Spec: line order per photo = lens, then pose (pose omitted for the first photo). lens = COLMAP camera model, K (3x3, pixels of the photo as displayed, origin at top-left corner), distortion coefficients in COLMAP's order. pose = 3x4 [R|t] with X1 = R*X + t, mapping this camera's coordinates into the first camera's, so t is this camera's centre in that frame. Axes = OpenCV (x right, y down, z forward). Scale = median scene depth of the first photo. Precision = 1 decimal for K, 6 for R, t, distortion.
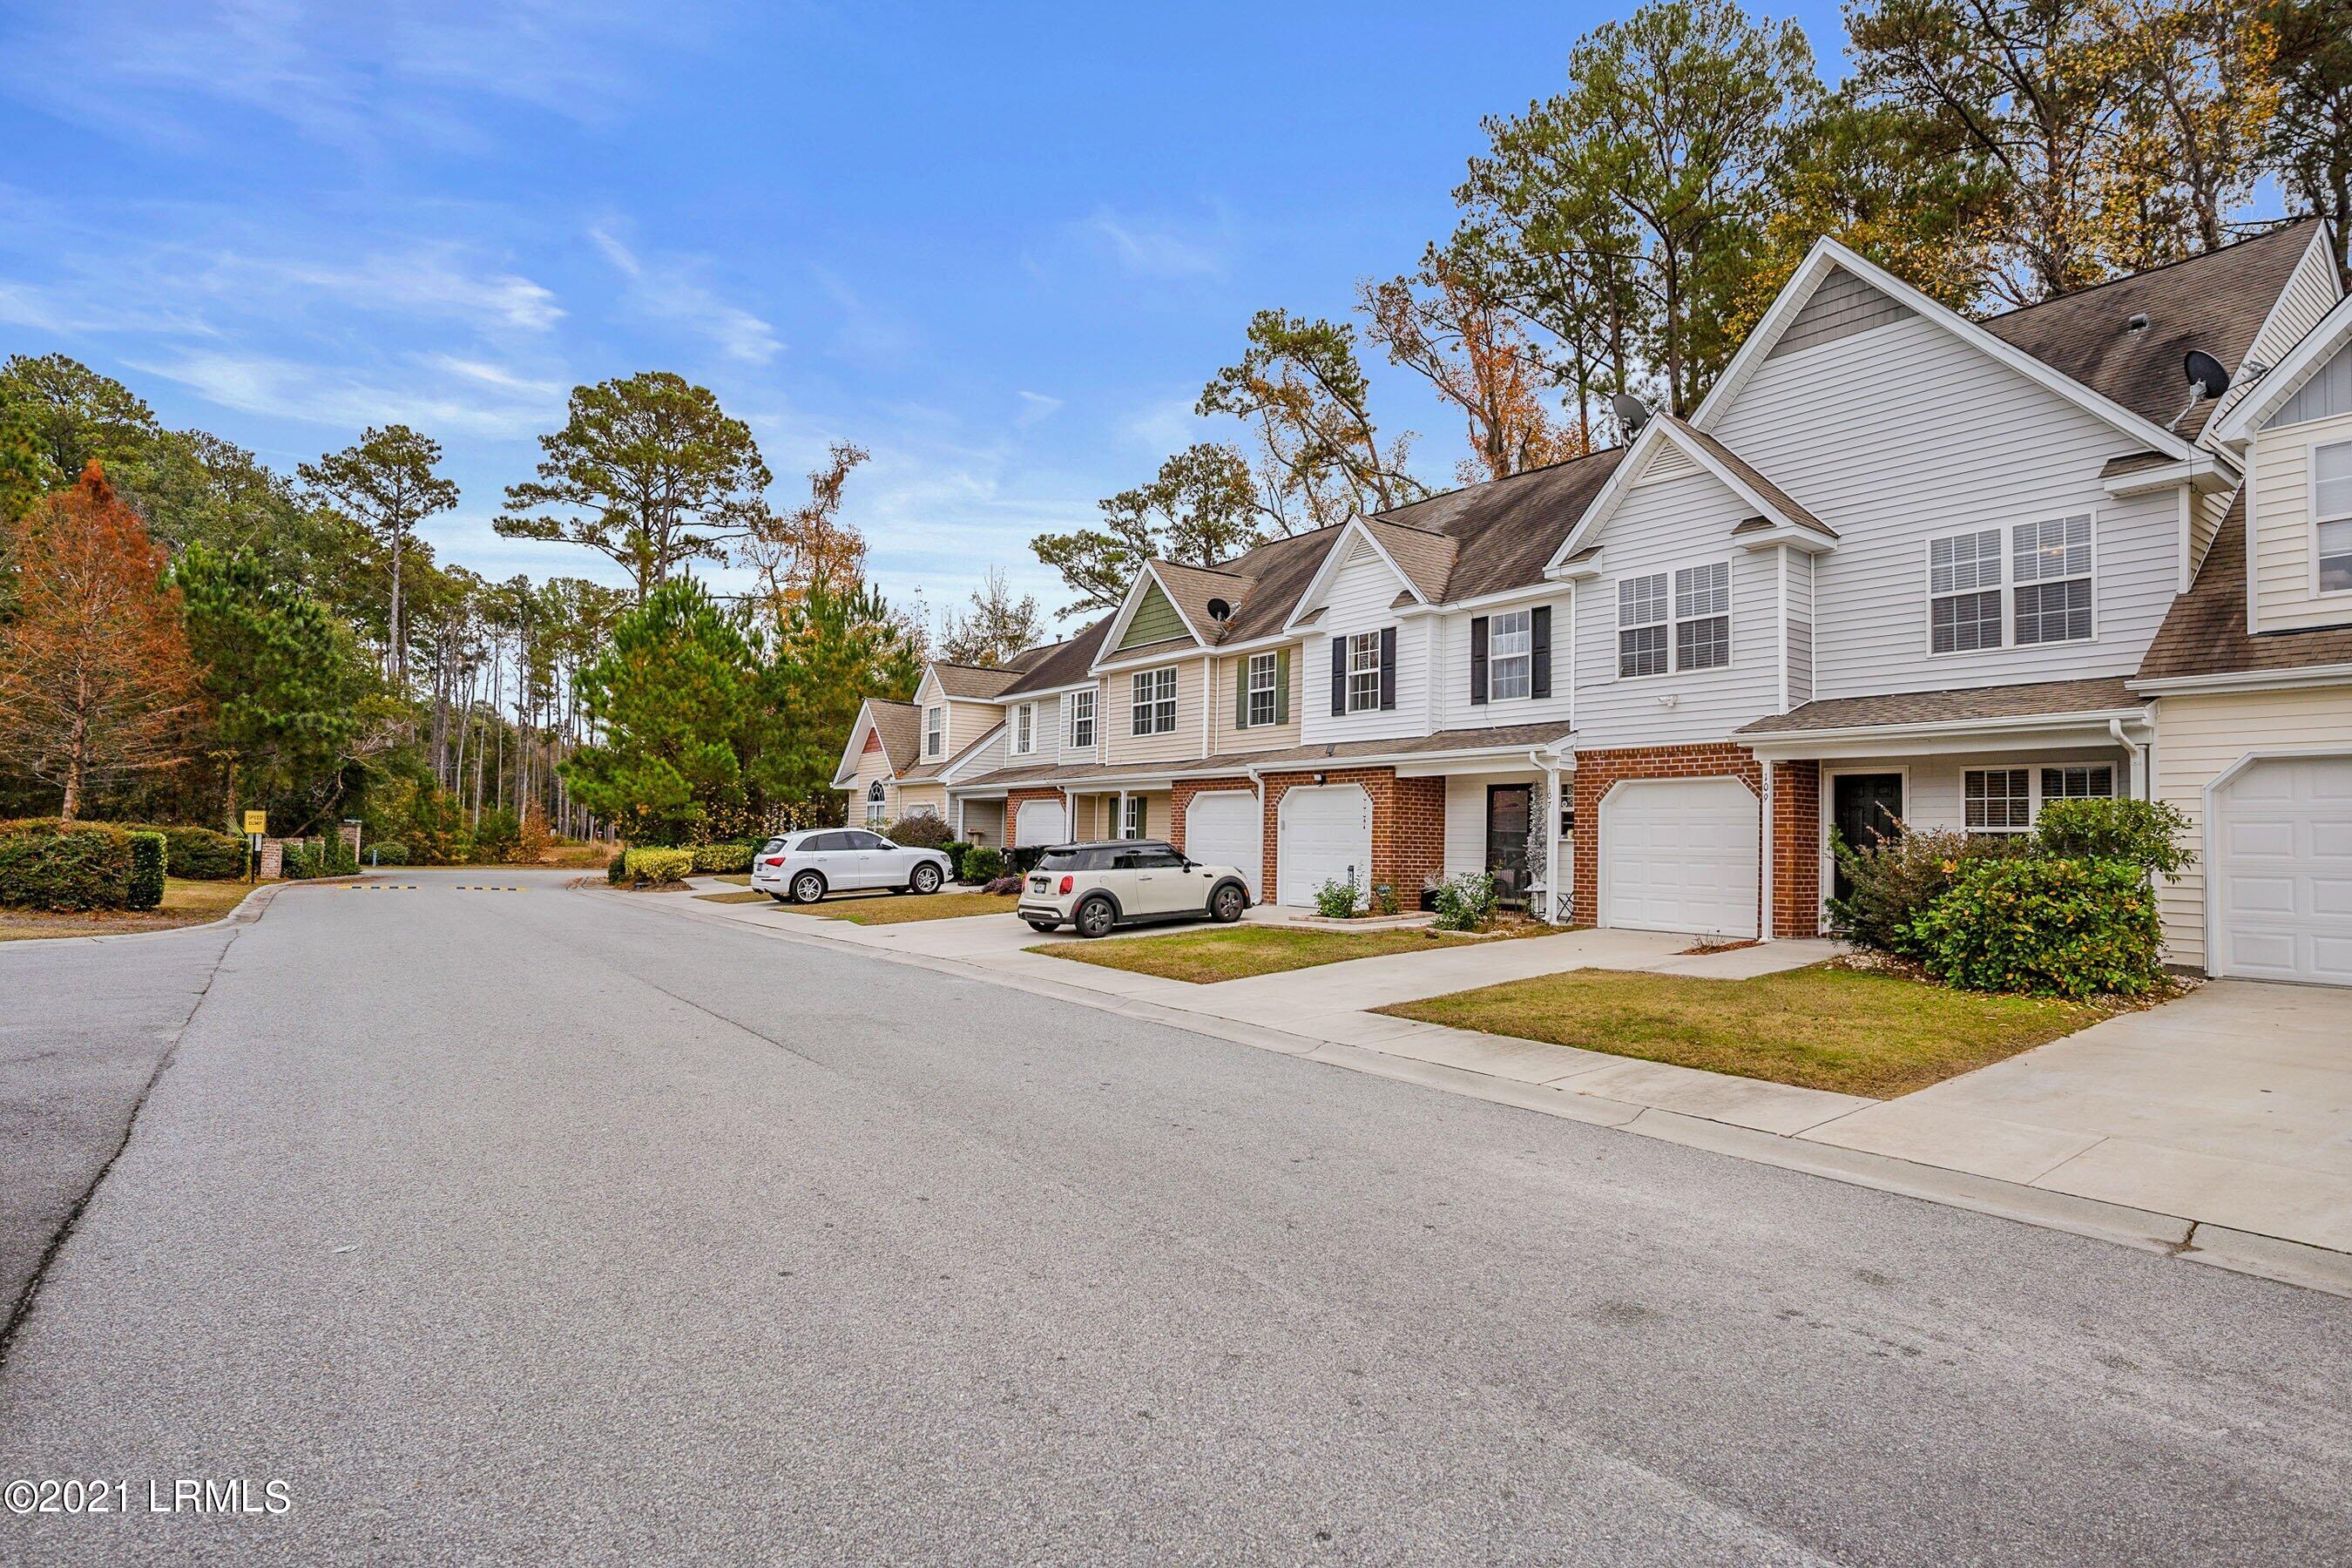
lens RADIAL K [[1219.7, 0, 1176.0], [0, 1219.7, 784.0], [0, 0, 1]] dist [-0.071427, 0.038255]
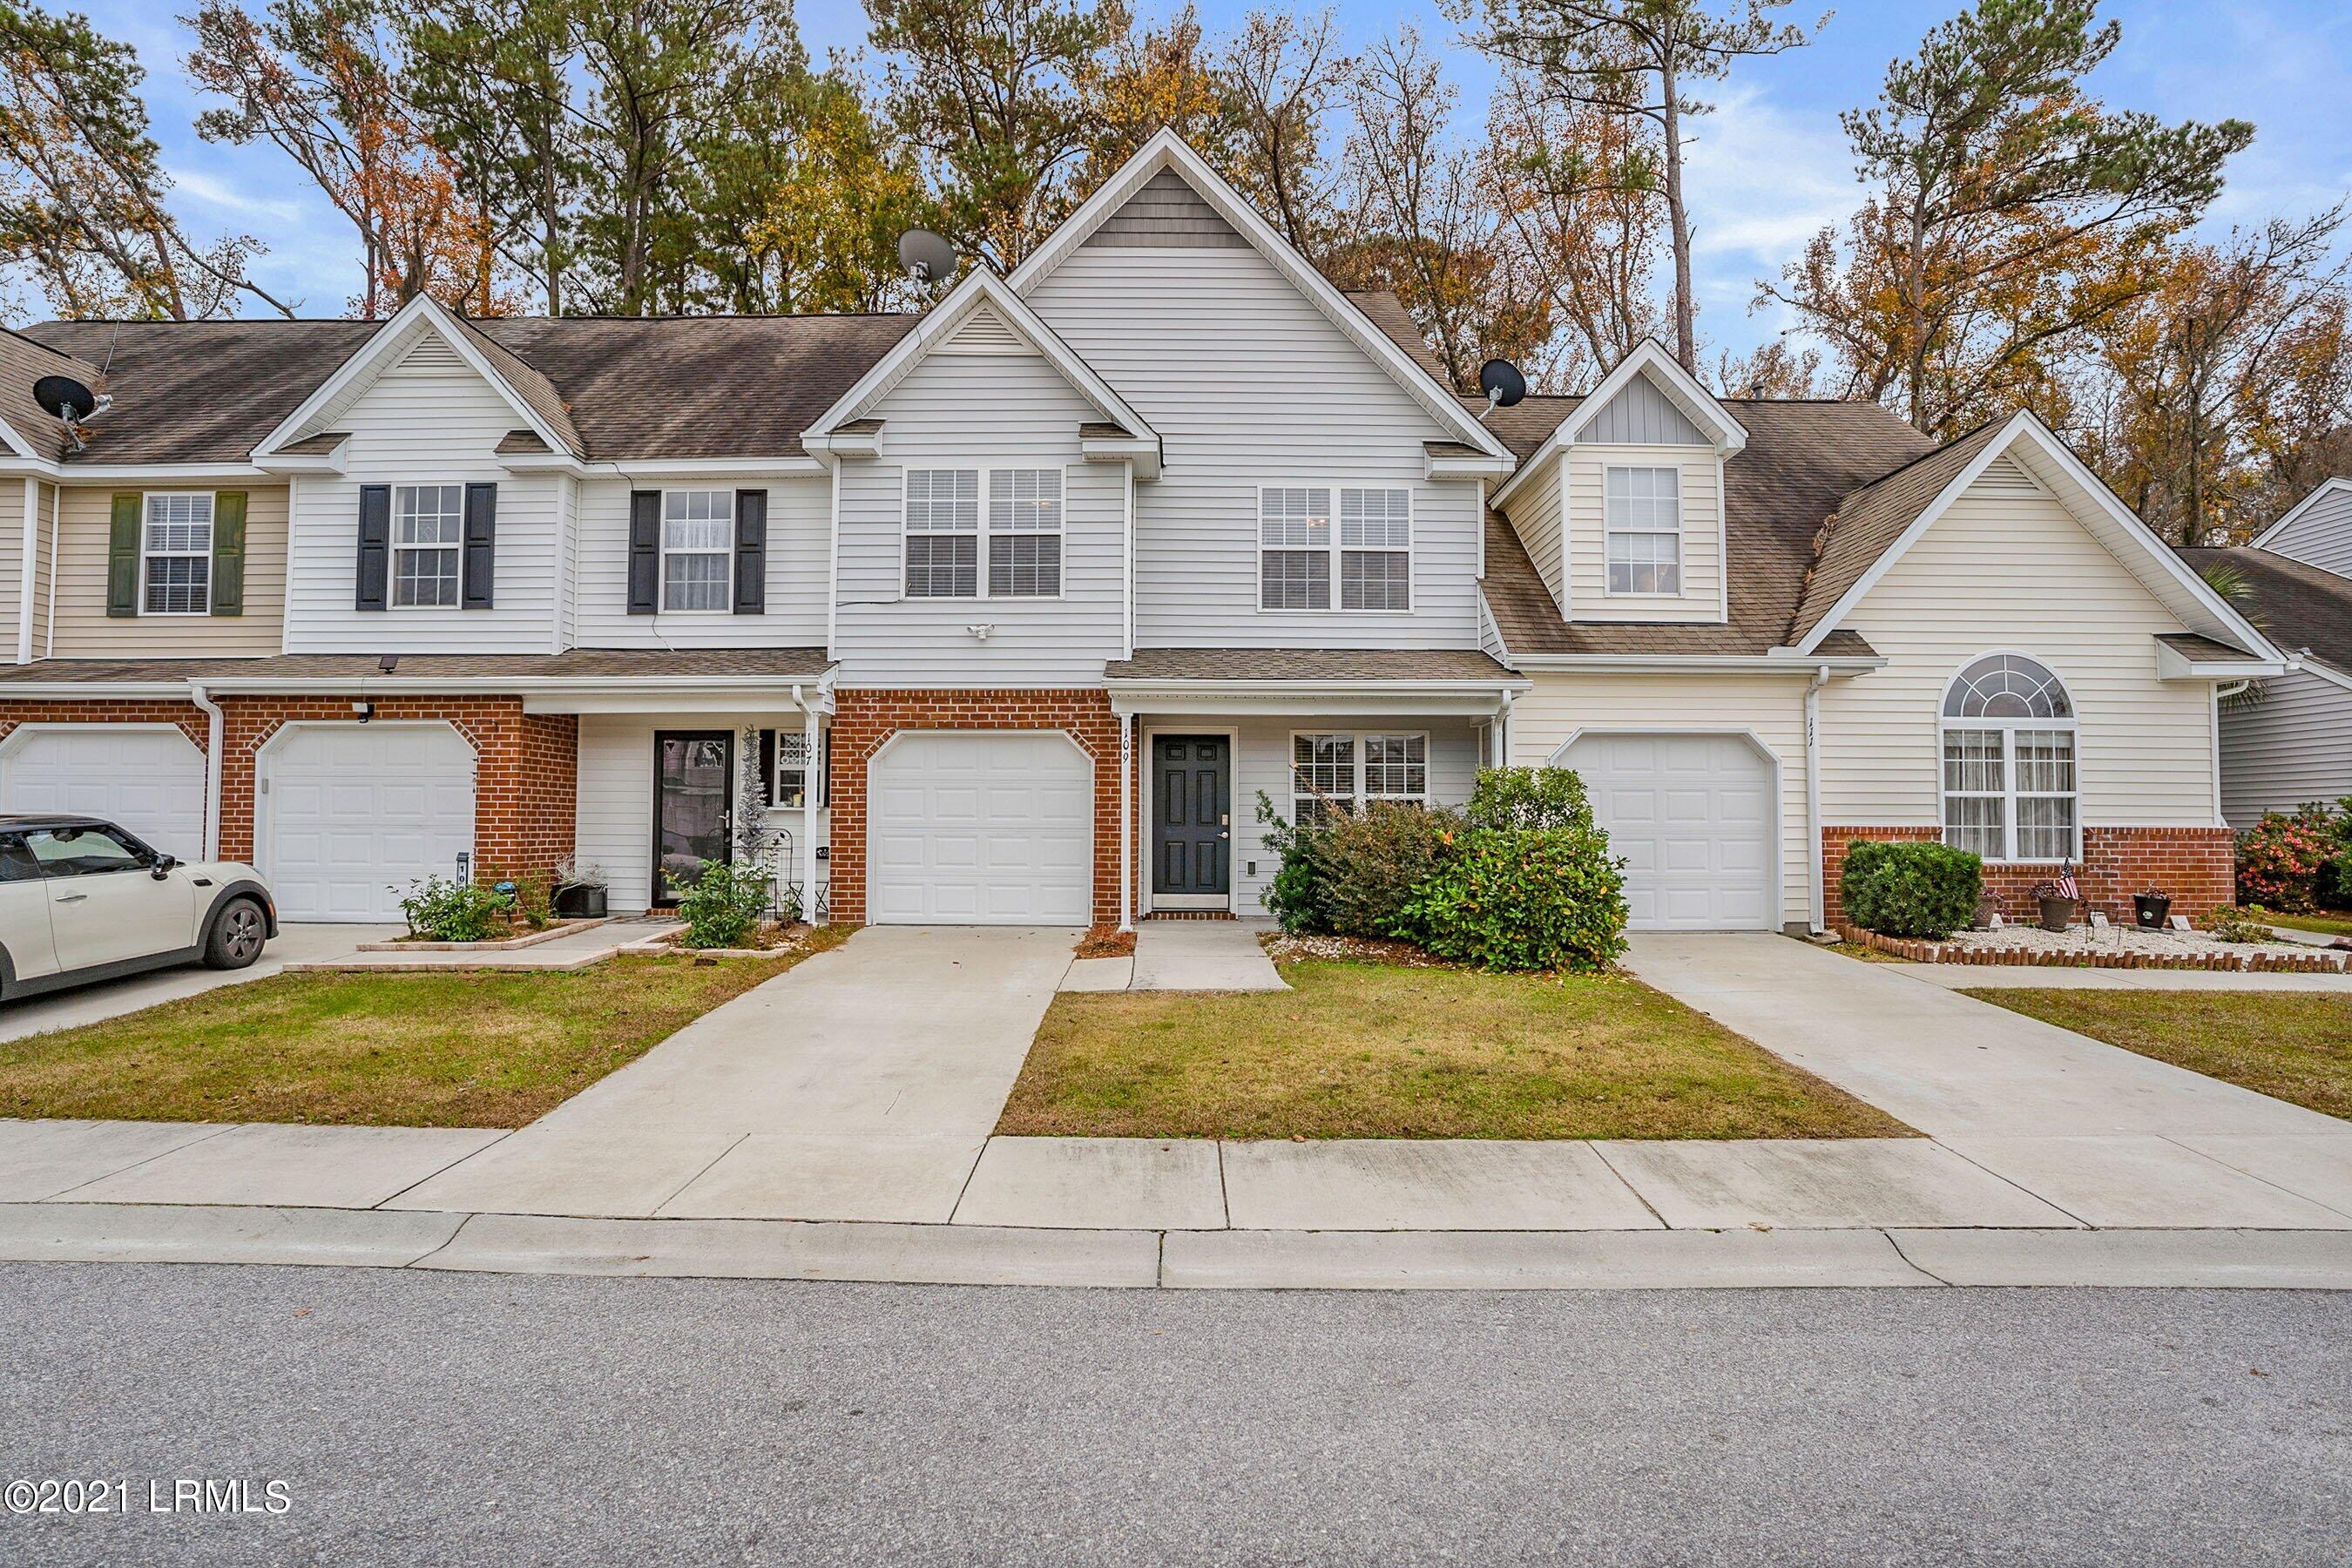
lens RADIAL K [[1219.7, 0, 1176.0], [0, 1219.7, 784.0], [0, 0, 1]] dist [-0.071427, 0.038255]
pose [[0.591996, 0.003174, 0.805935, -0.143178], [-0.031698, 0.999310, 0.019347, 0.010036], [-0.805317, -0.037000, 0.591688, 0.383546]]
